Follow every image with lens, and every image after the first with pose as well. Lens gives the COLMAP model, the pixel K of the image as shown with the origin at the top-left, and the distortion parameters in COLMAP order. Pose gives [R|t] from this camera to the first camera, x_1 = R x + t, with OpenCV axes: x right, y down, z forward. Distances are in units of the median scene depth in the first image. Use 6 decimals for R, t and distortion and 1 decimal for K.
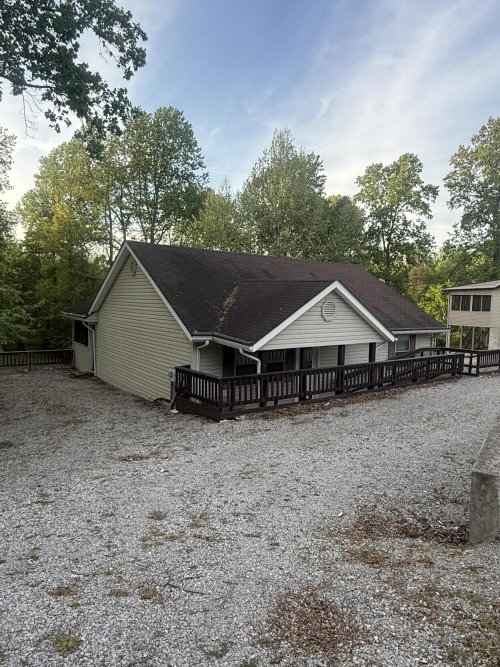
lens RADIAL K [[423.2, 0, 250.9], [0, 423.2, 329.0], [0, 0, 1]] dist [0.022967, -0.001569]
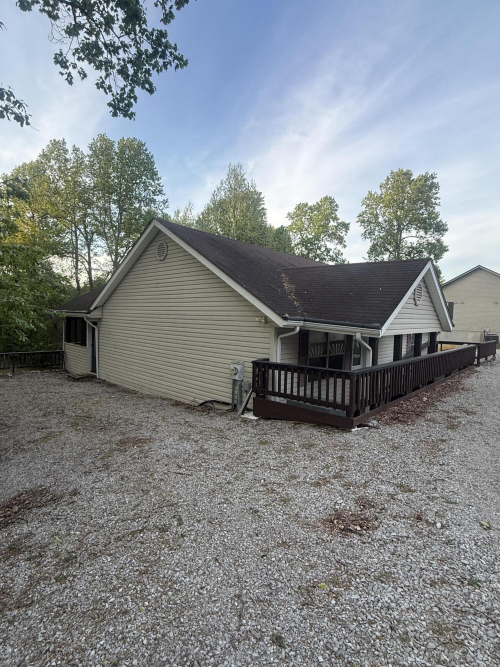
lens RADIAL K [[326.5, 0, 251.7], [0, 326.5, 334.1], [0, 0, 1]] dist [0.000687, 0.000630]
pose [[0.978471, -0.002884, 0.206365, -0.266257], [0.006775, 0.999812, -0.018148, 0.044685], [-0.206274, 0.019155, 0.978307, 0.352250]]
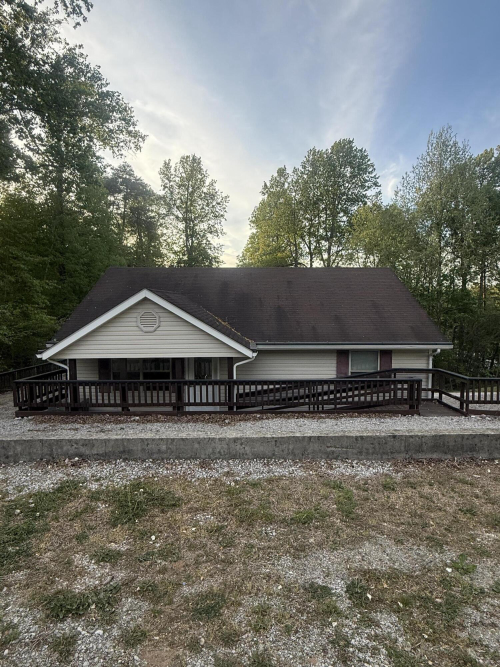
lens RADIAL K [[346.1, 0, 239.5], [0, 346.1, 336.6], [0, 0, 1]] dist [-0.004954, -0.002748]
pose [[0.825709, 0.031057, -0.563241, 0.701494], [-0.023726, 0.999512, 0.020330, -0.025770], [0.563597, -0.003423, 0.826043, 0.419021]]
